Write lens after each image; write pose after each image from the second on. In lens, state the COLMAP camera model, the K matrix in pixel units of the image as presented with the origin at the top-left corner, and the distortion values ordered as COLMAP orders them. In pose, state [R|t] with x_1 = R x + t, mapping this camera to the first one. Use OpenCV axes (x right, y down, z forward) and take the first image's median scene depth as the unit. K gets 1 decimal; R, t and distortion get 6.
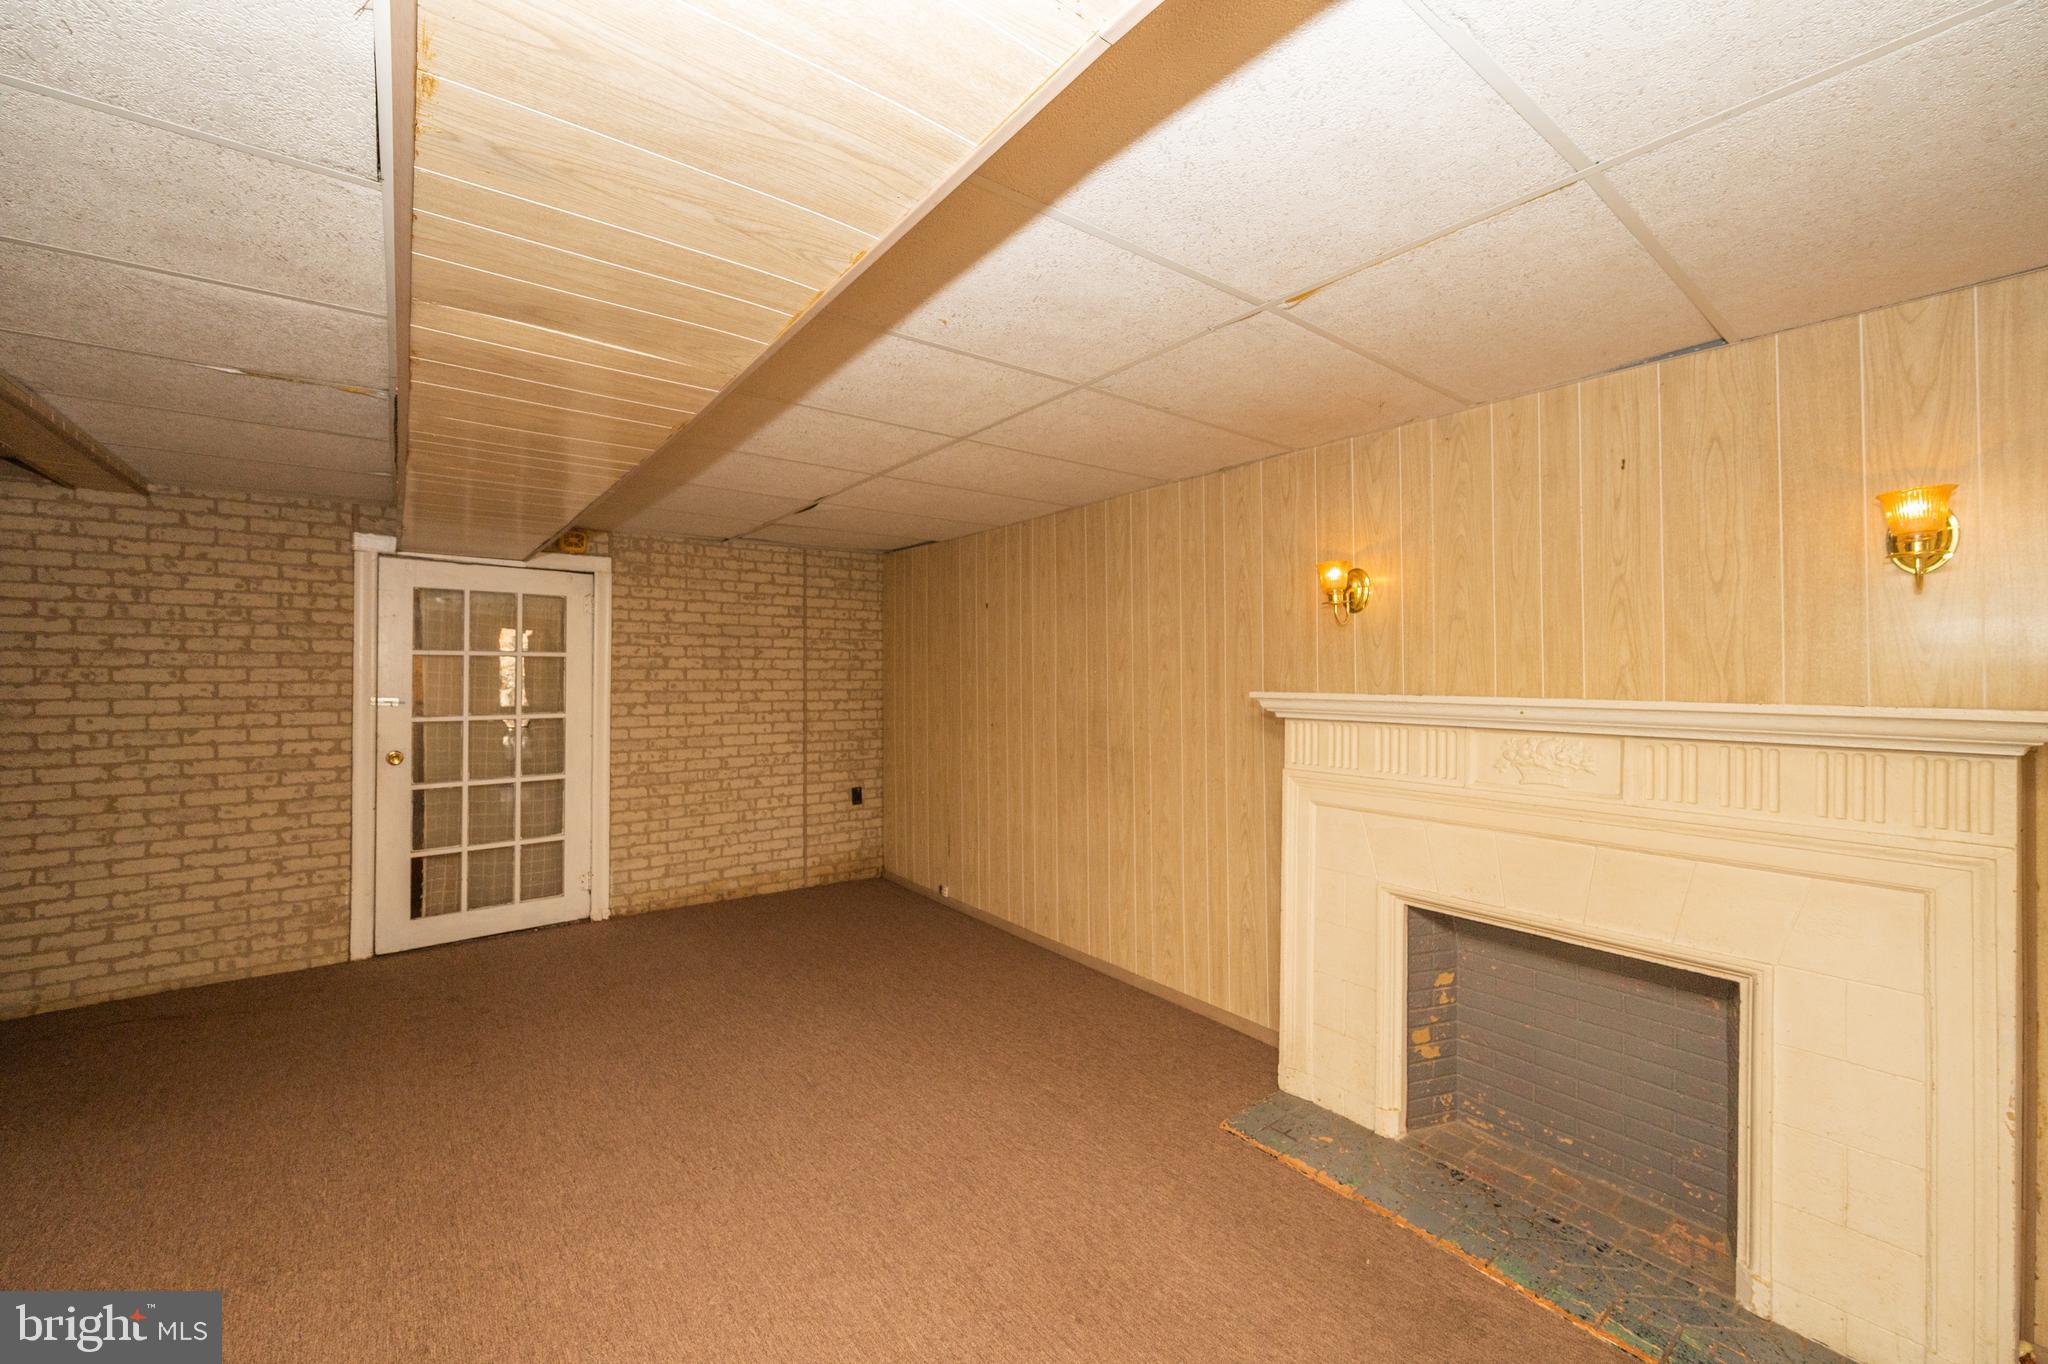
lens RADIAL K [[813.8, 0, 1024.9], [0, 813.8, 674.4], [0, 0, 1]] dist [-0.001209, 0.000905]
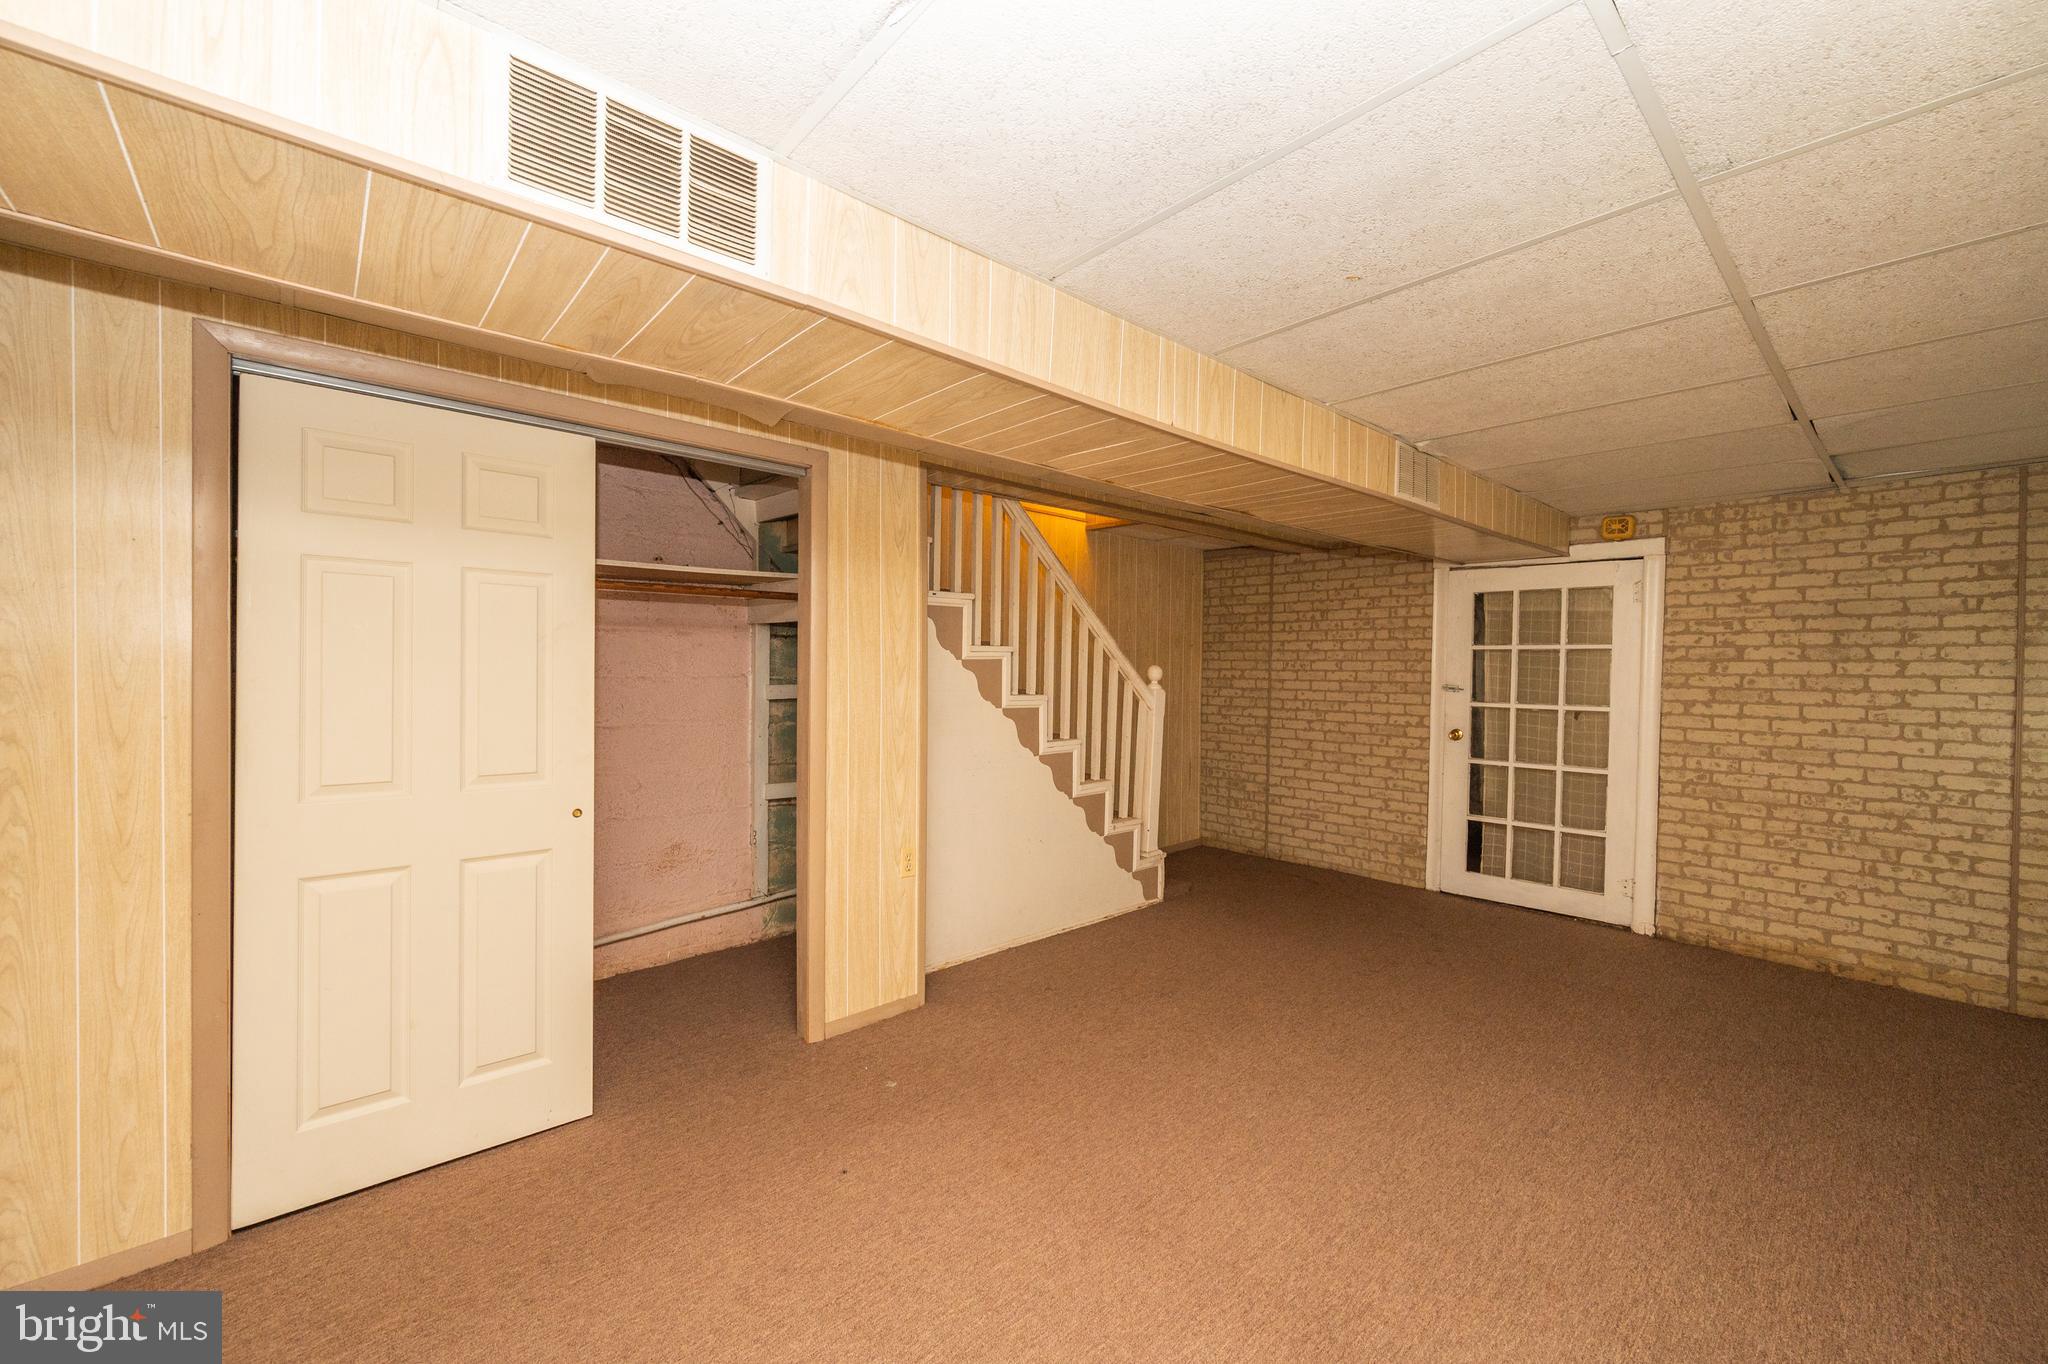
lens RADIAL K [[813.8, 0, 1021.0], [0, 813.8, 679.8], [0, 0, 1]] dist [-0.001209, 0.000905]
pose [[0.066557, 0.014913, -0.997671, 0.341065], [-0.012642, 0.999821, 0.014102, 0.010197], [0.997703, 0.011674, 0.066734, 0.231171]]
